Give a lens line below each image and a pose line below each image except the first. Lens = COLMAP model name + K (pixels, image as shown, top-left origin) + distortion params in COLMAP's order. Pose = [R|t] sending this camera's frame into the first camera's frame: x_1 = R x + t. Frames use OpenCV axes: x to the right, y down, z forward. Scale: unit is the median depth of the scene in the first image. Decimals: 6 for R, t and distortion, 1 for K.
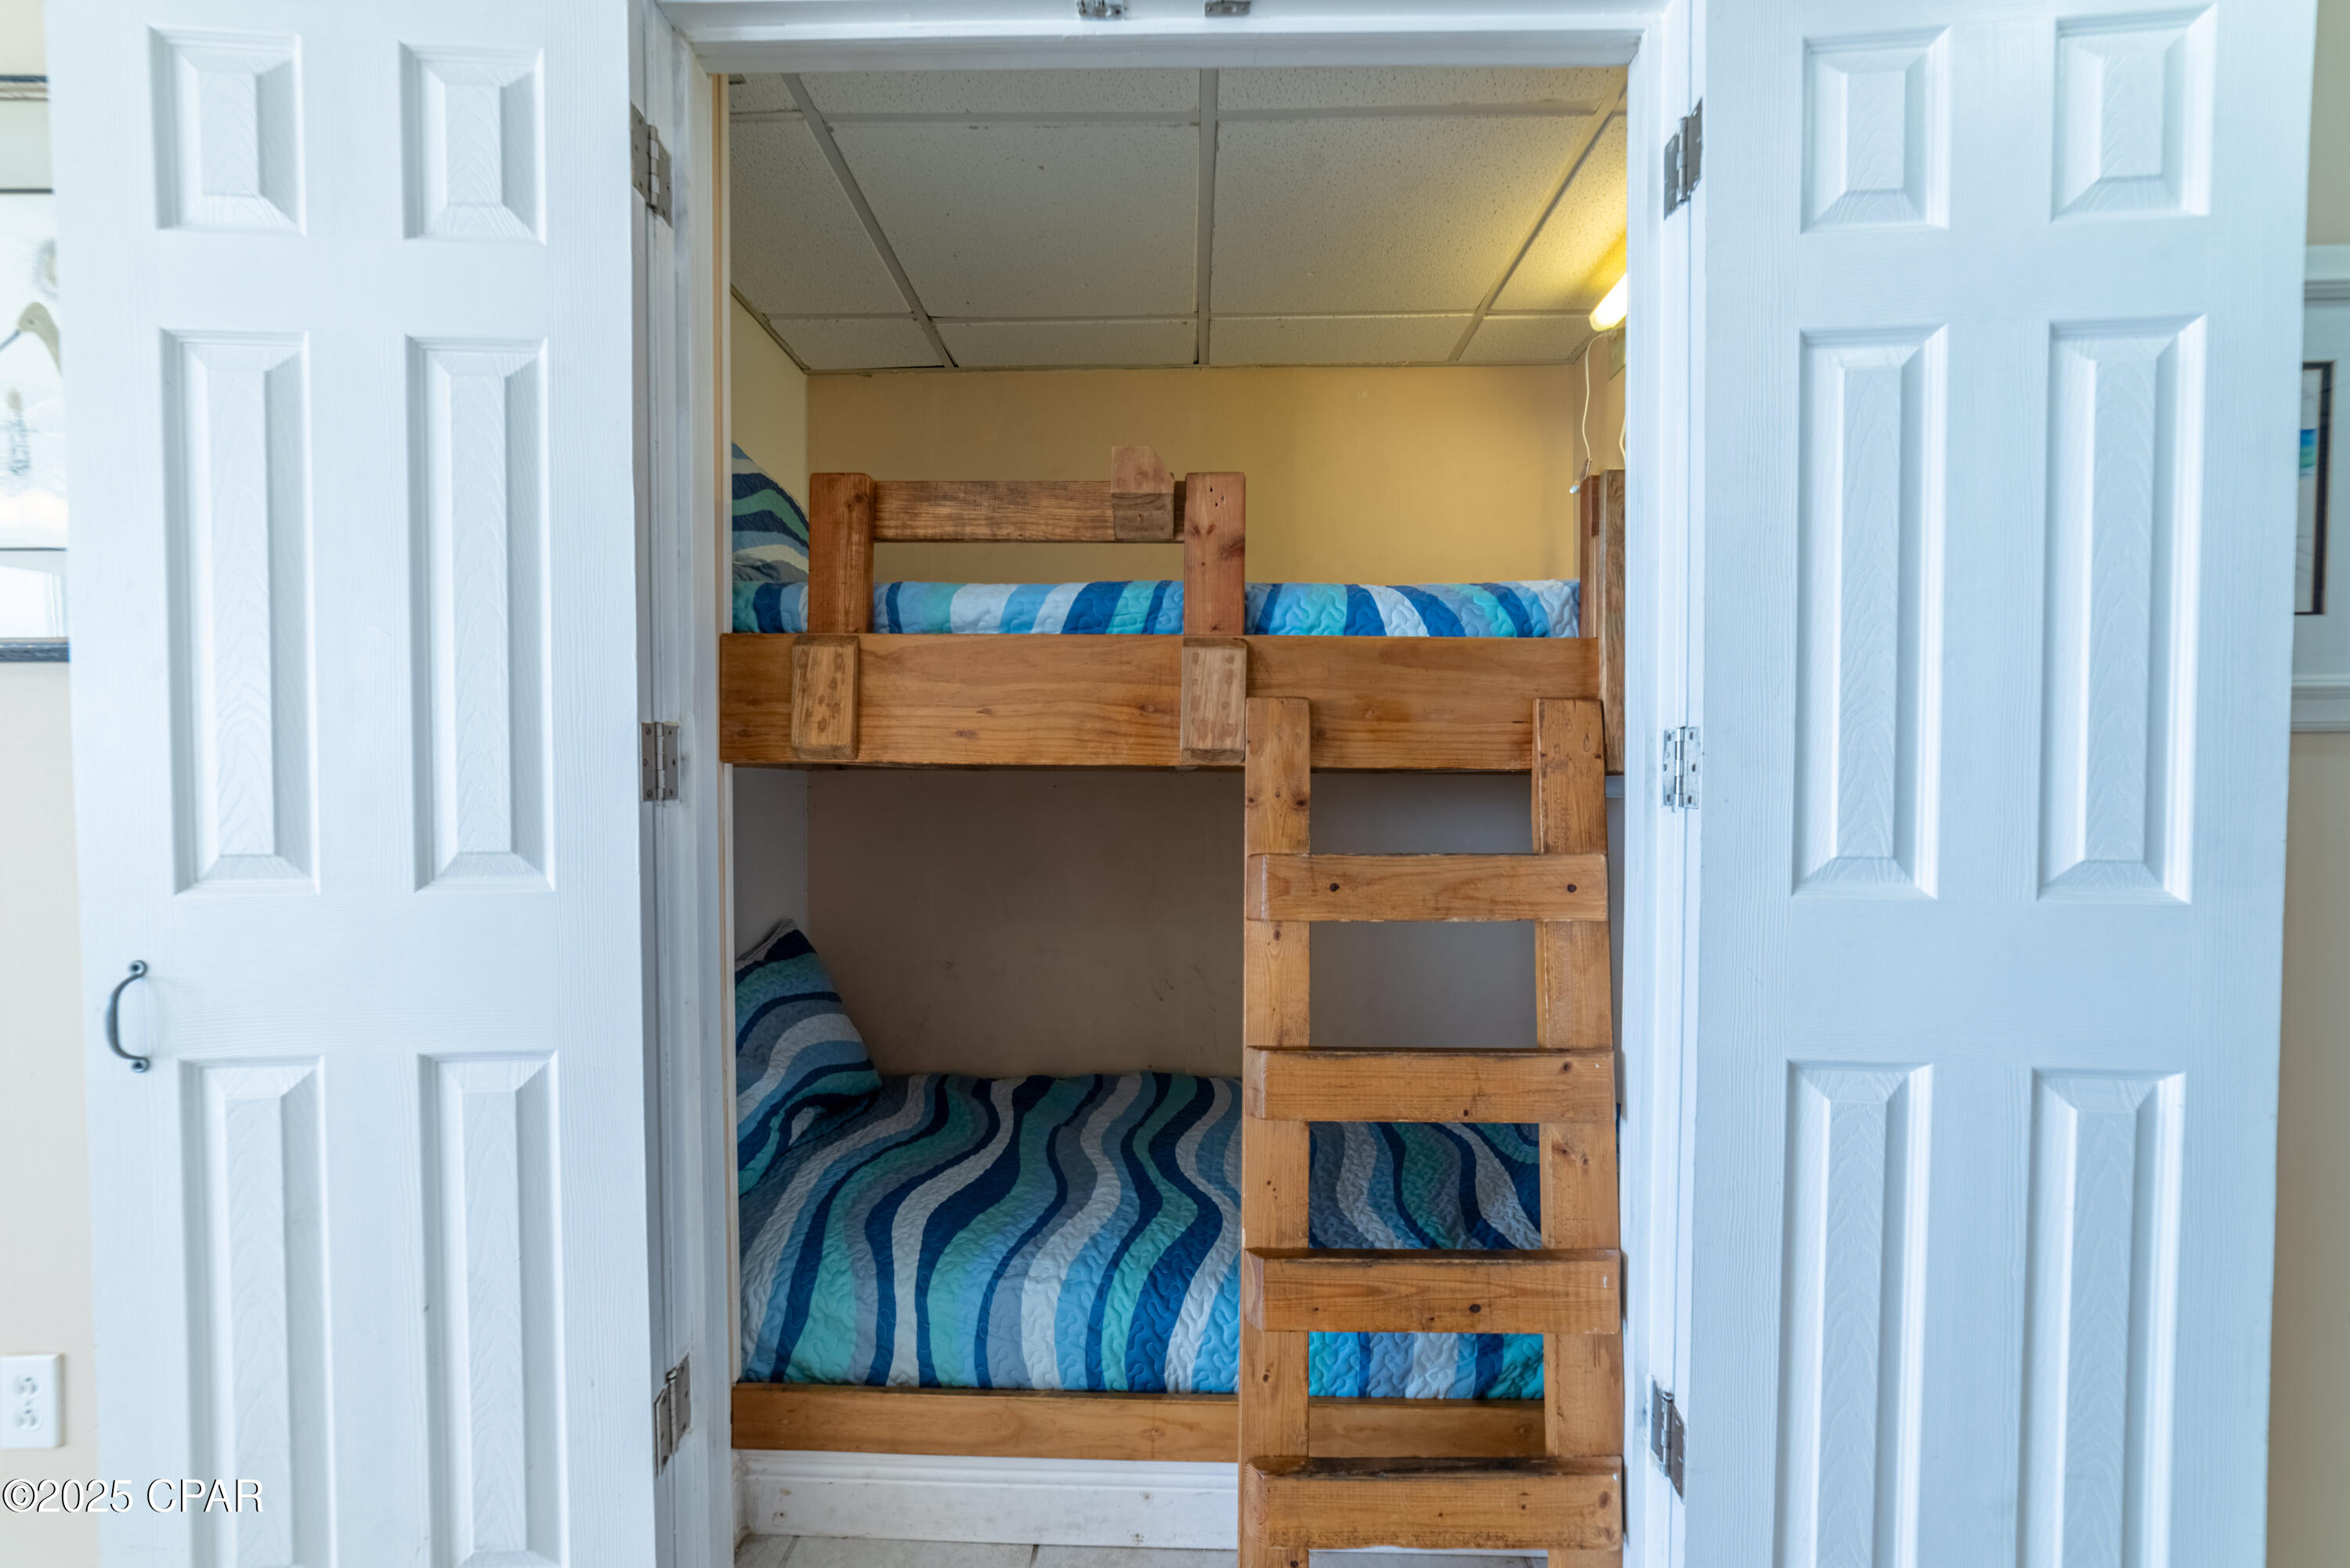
lens RADIAL K [[909.9, 0, 1167.7], [0, 909.9, 792.8], [0, 0, 1]] dist [-0.020833, 0.007213]
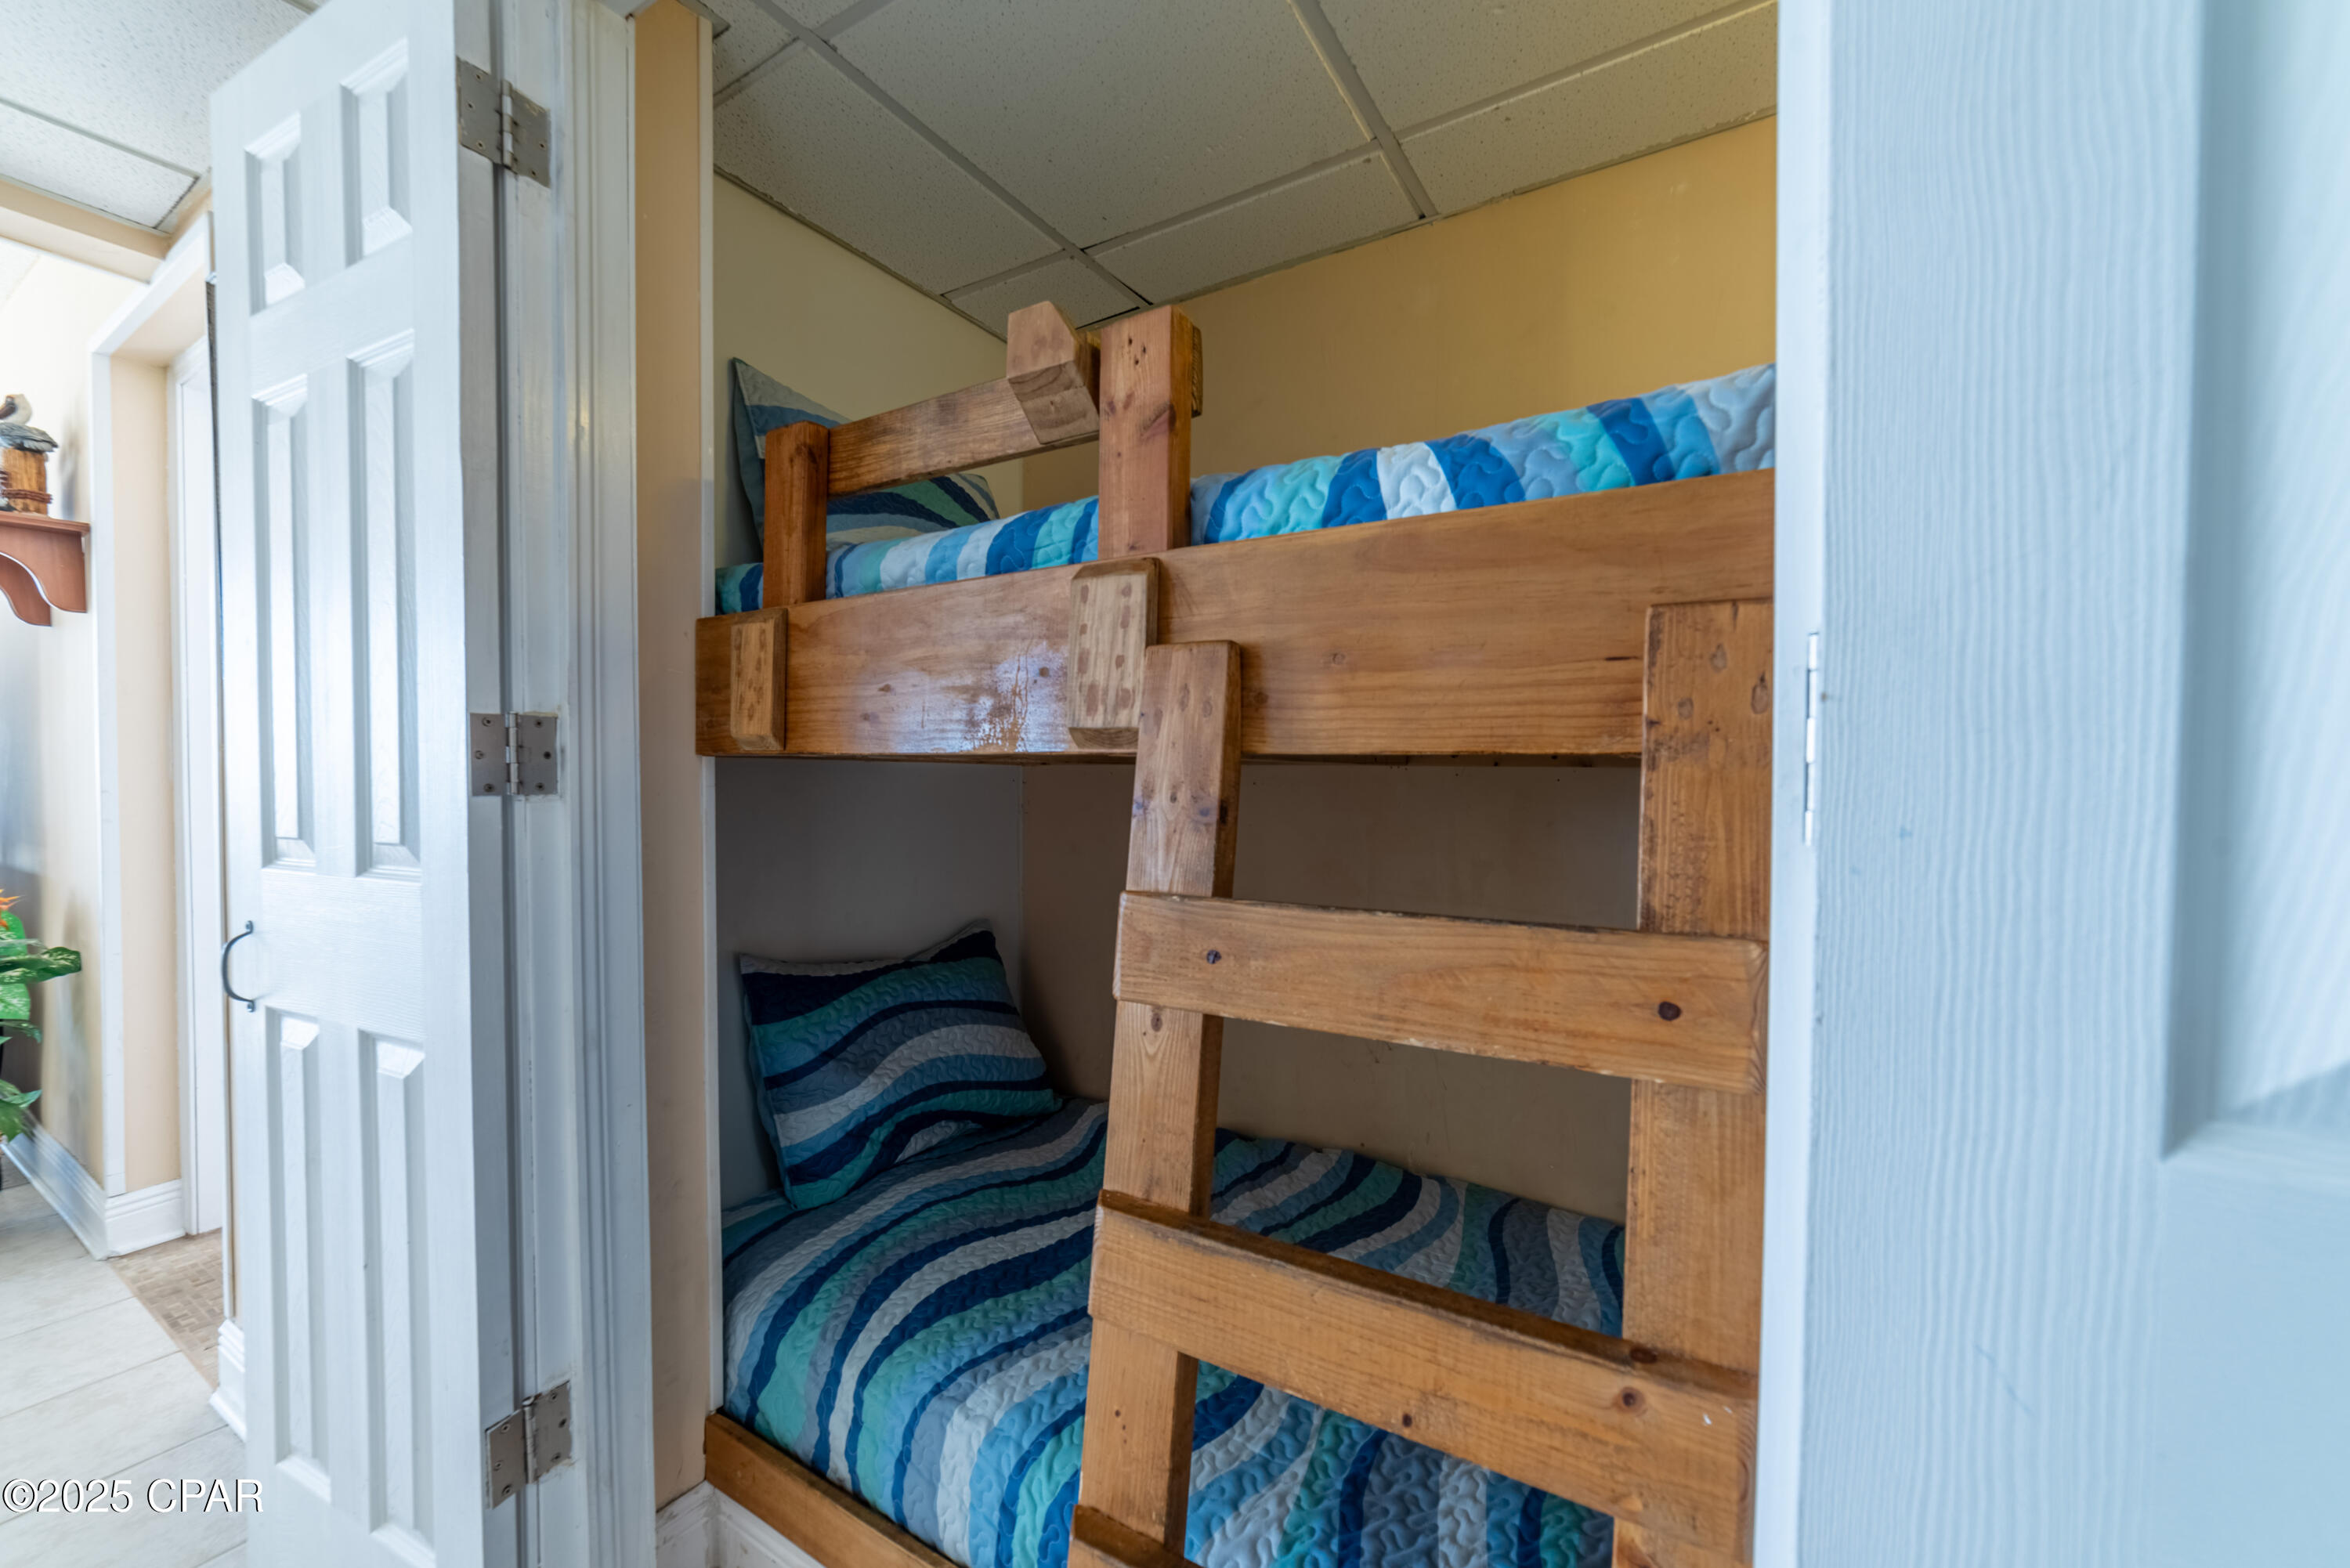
lens RADIAL K [[909.9, 0, 1167.7], [0, 909.9, 792.8], [0, 0, 1]] dist [-0.020833, 0.007213]
pose [[0.863159, 0.010999, -0.504813, 0.419272], [-0.011478, 0.999932, 0.002161, -0.002395], [0.504803, 0.003929, 0.863226, 0.441174]]
